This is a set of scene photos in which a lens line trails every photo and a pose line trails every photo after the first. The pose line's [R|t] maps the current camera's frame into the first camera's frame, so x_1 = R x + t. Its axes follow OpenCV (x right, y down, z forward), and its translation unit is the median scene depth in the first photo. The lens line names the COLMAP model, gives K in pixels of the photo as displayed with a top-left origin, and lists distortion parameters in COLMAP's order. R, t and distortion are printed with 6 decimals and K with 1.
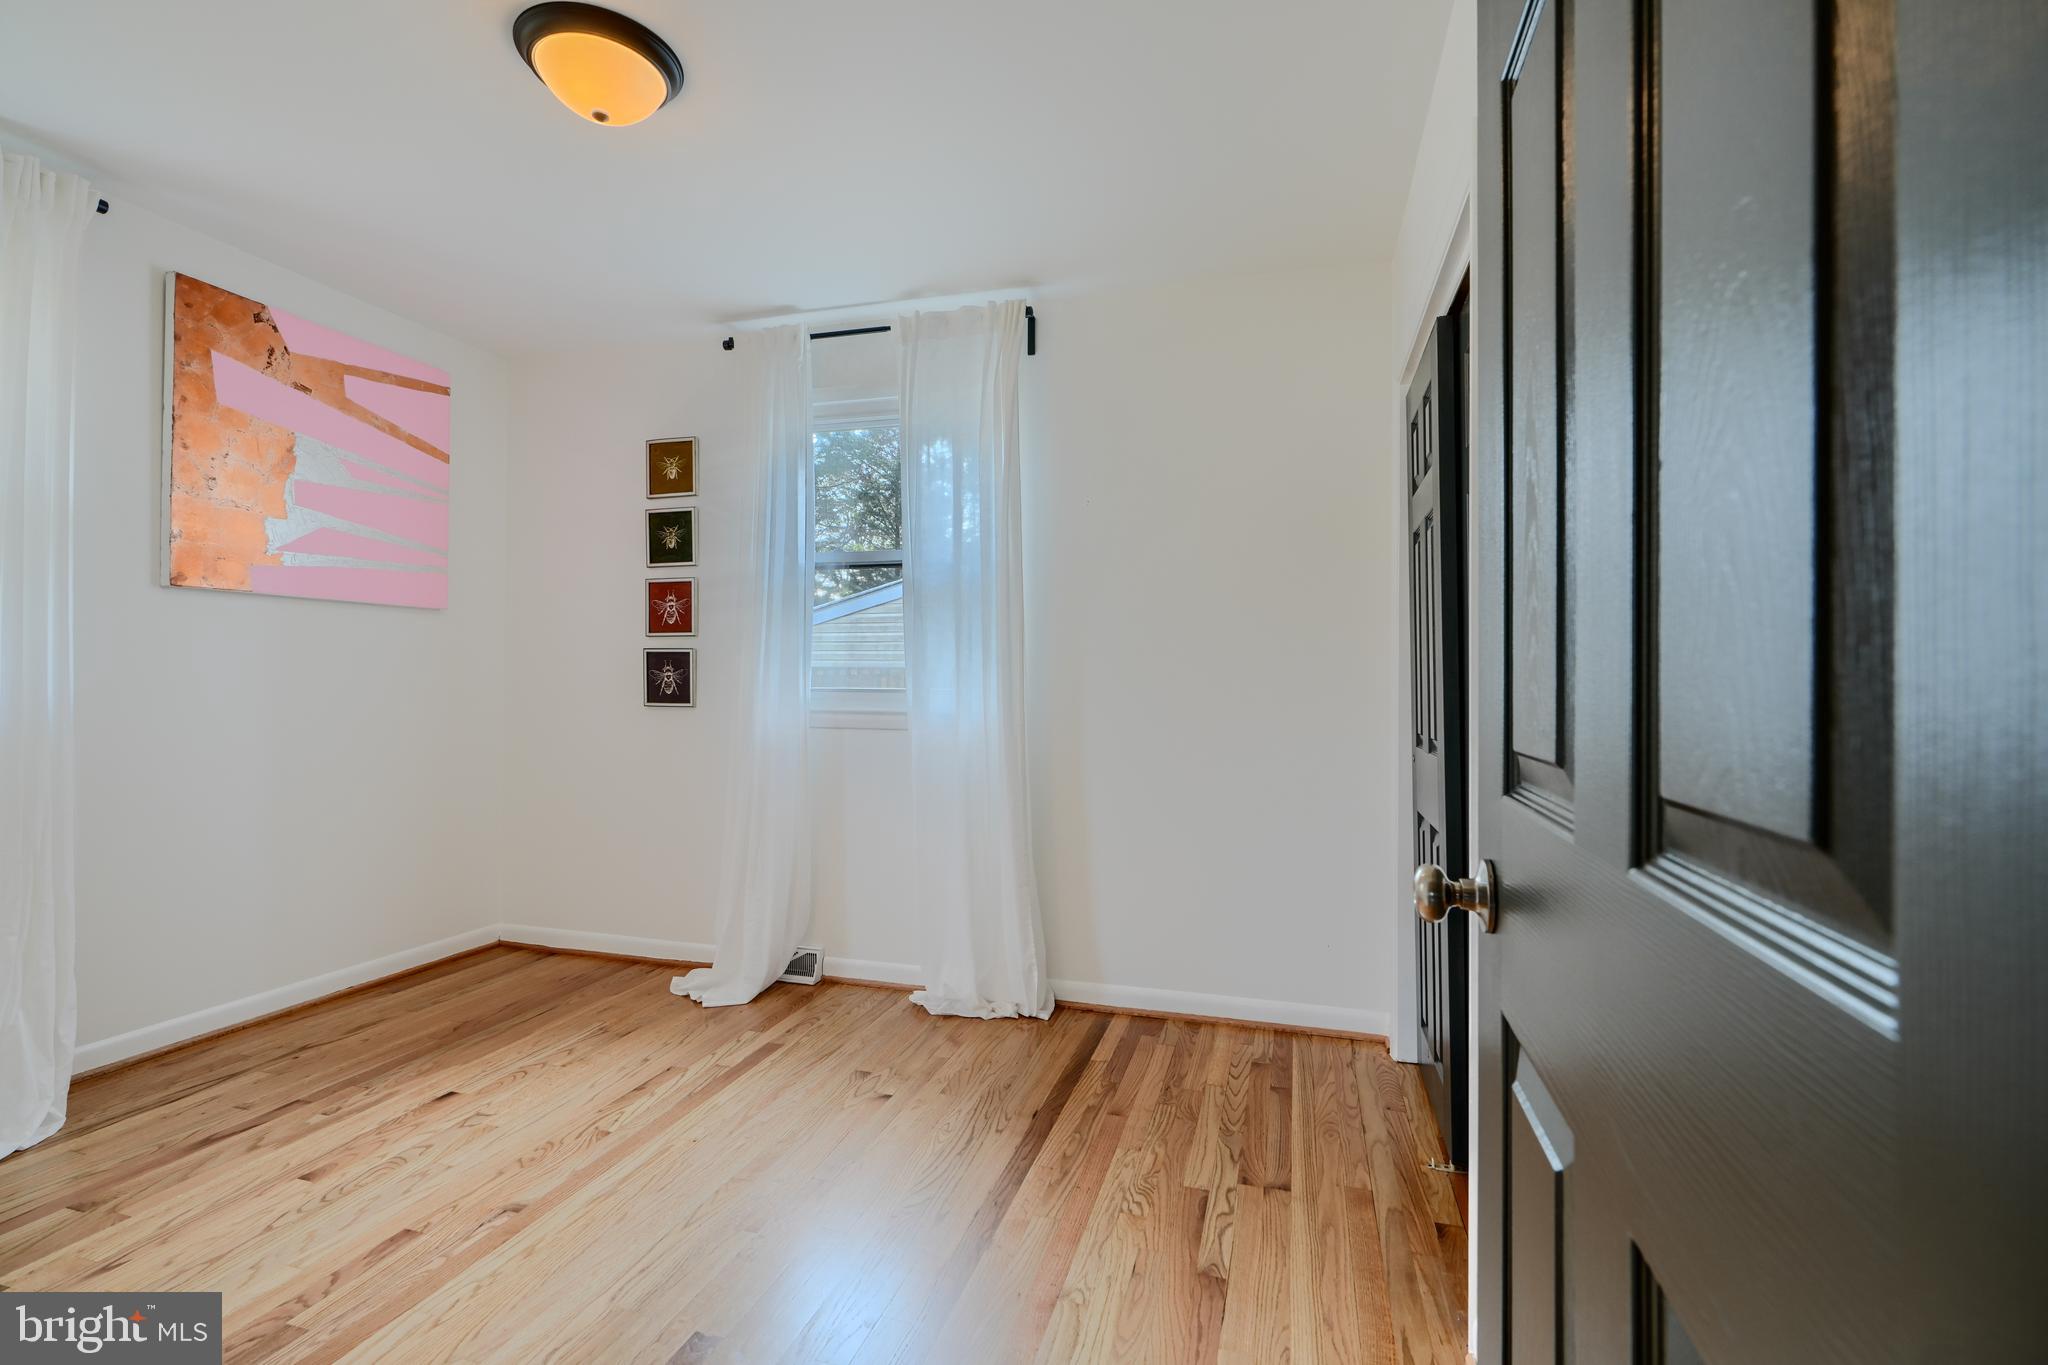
lens RADIAL K [[924.8, 0, 1027.4], [0, 924.8, 676.8], [0, 0, 1]] dist [0.003277, 0.000112]
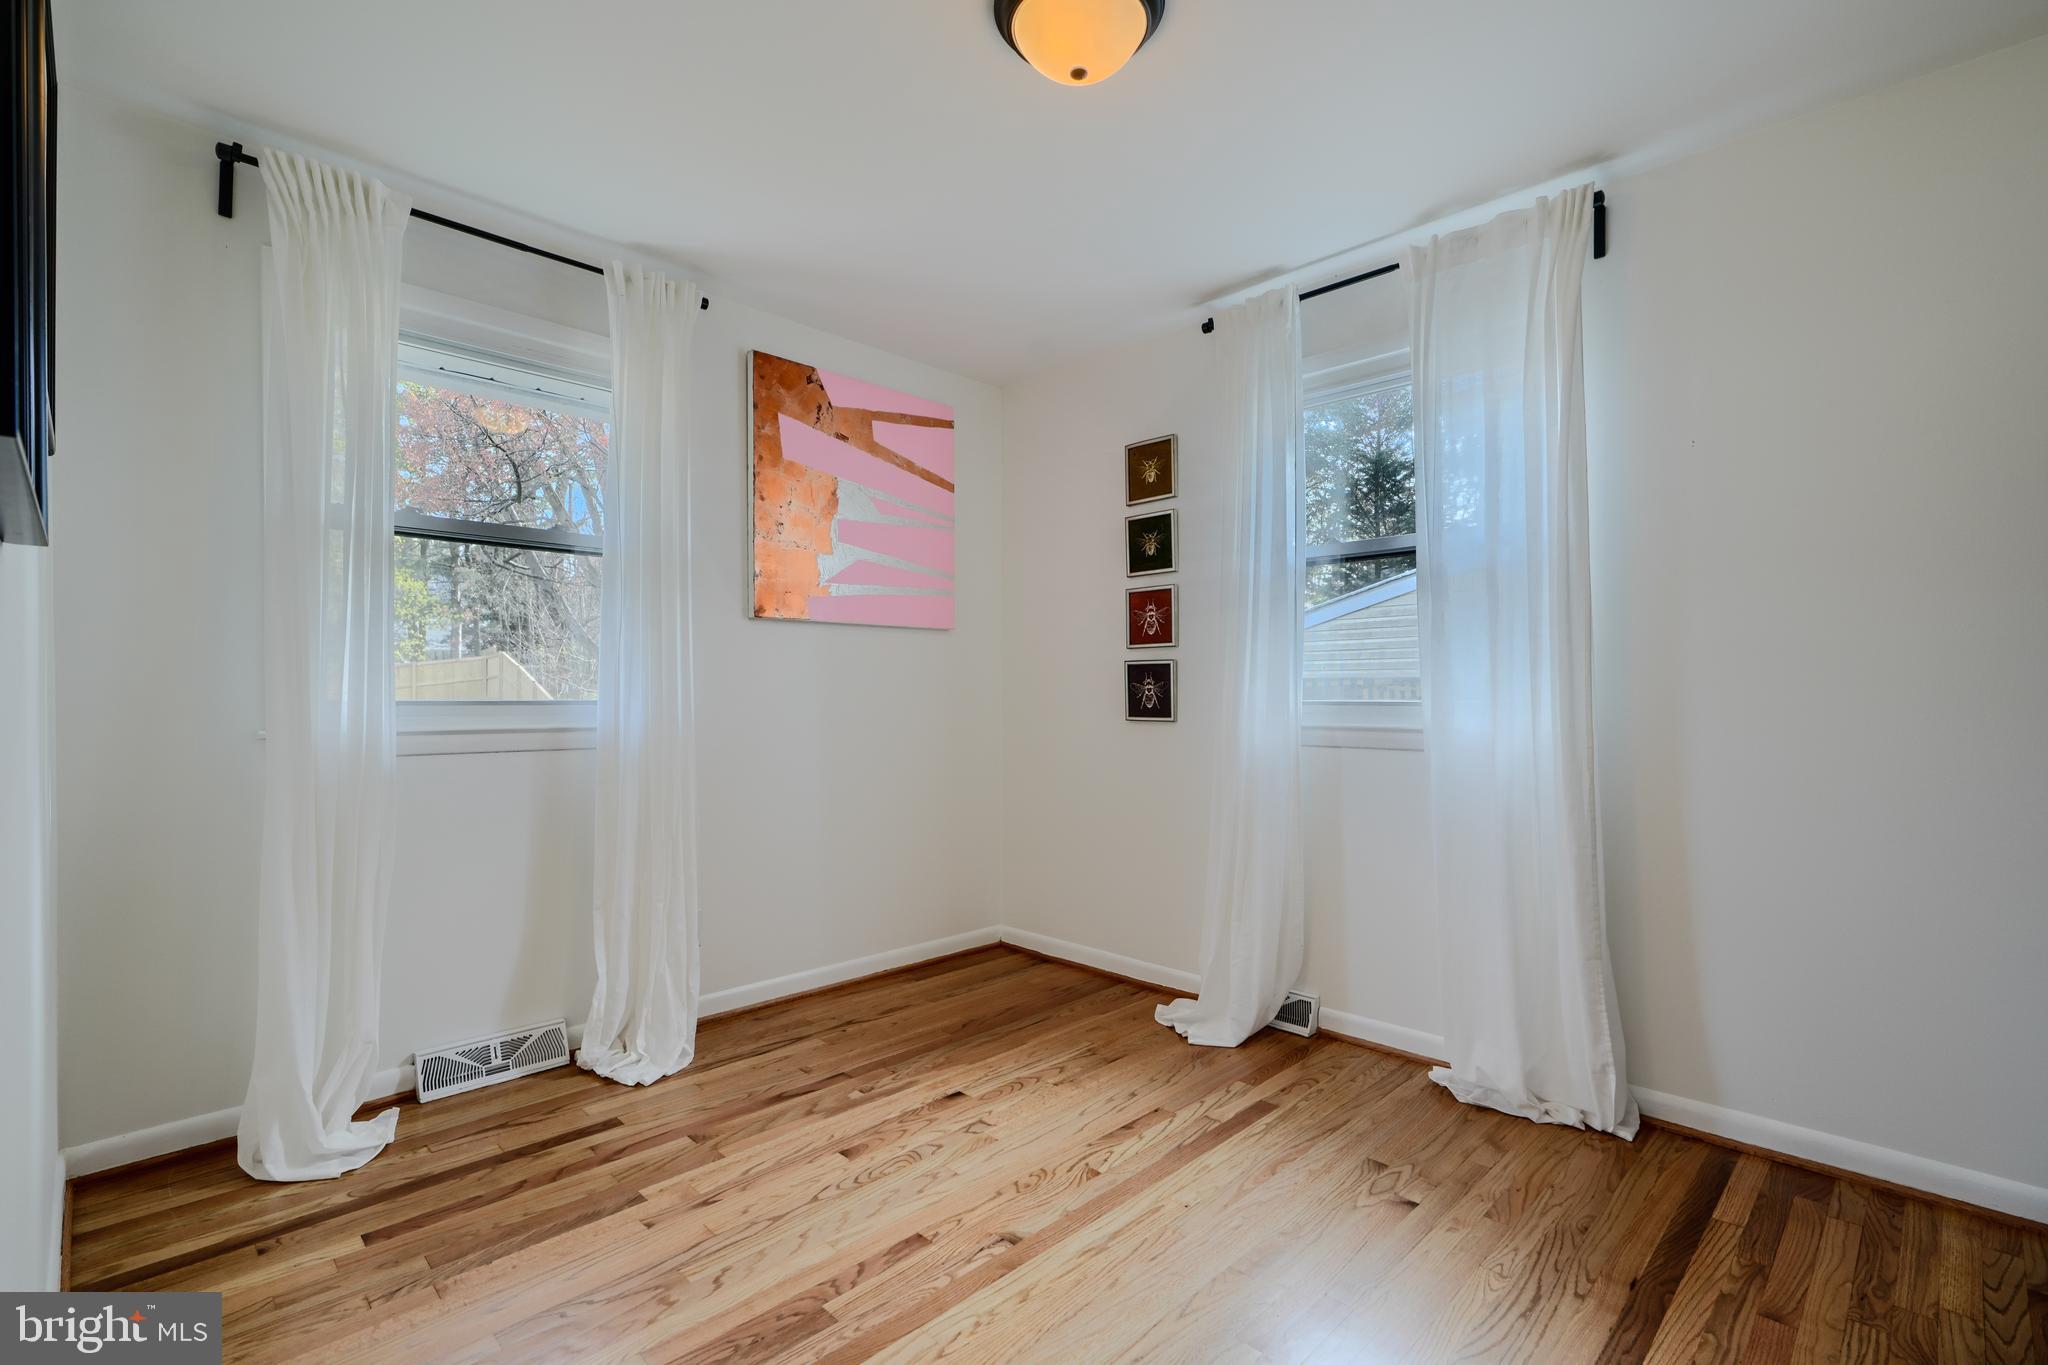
lens RADIAL K [[924.8, 0, 1026.5], [0, 924.8, 685.6], [0, 0, 1]] dist [0.003277, 0.000112]
pose [[0.879815, -0.012554, -0.475150, -0.054421], [0.010849, 0.999921, -0.006329, 0.000250], [0.475192, 0.000414, 0.879882, 0.117805]]
